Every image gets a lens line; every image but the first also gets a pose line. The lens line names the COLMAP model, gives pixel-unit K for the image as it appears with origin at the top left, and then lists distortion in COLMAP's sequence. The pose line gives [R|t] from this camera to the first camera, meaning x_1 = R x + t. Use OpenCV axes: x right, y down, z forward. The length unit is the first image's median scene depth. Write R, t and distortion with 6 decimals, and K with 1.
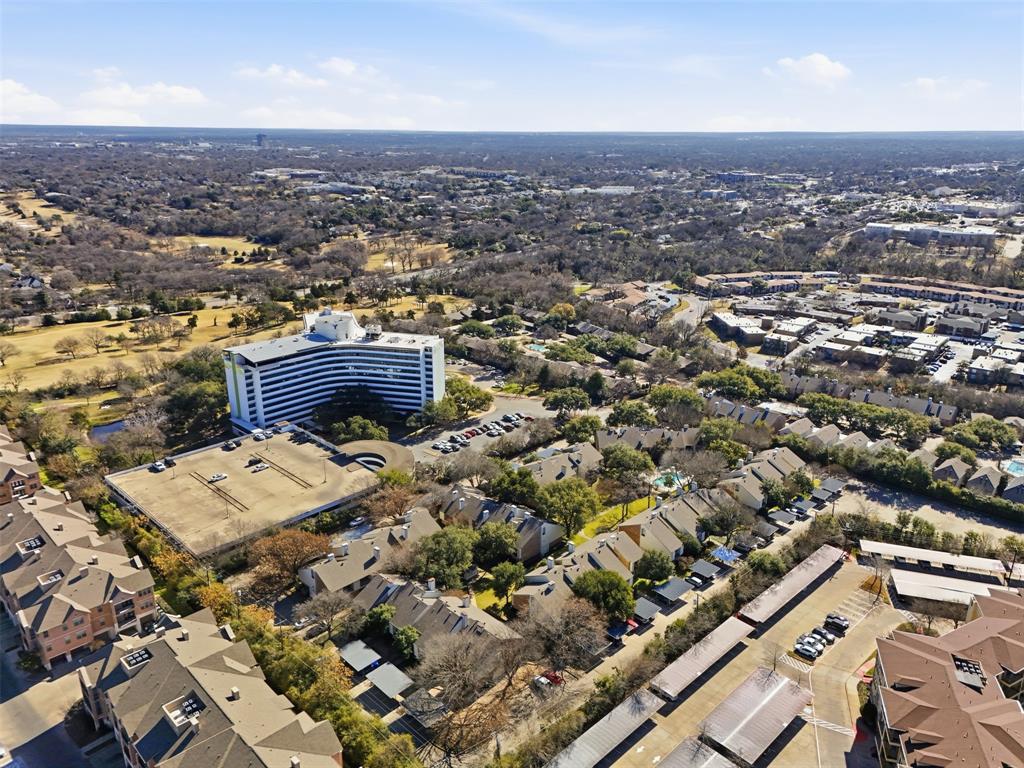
lens RADIAL K [[742.3, 0, 514.8], [0, 742.3, 384.2], [0, 0, 1]] dist [0.070931, -0.073557]
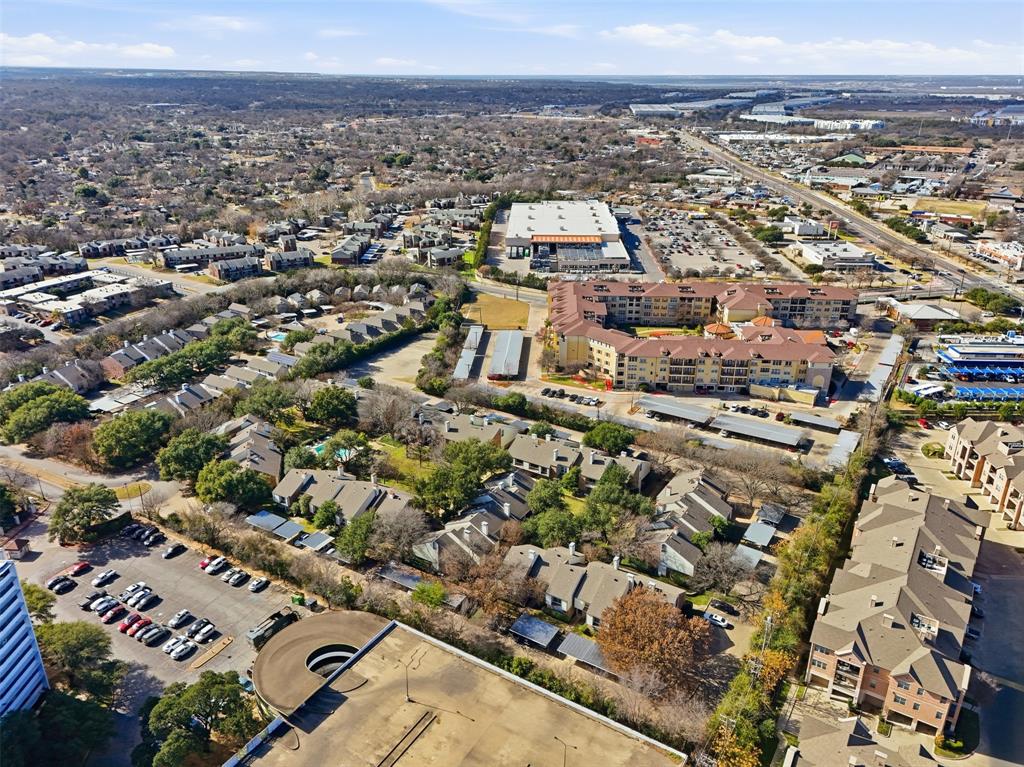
lens RADIAL K [[742.3, 0, 514.8], [0, 742.3, 383.7], [0, 0, 1]] dist [0.070931, -0.073557]
pose [[-0.252161, -0.361215, 0.897741, -0.594122], [0.289610, 0.857028, 0.426181, -0.249552], [-0.923332, 0.367460, -0.111497, 0.782150]]
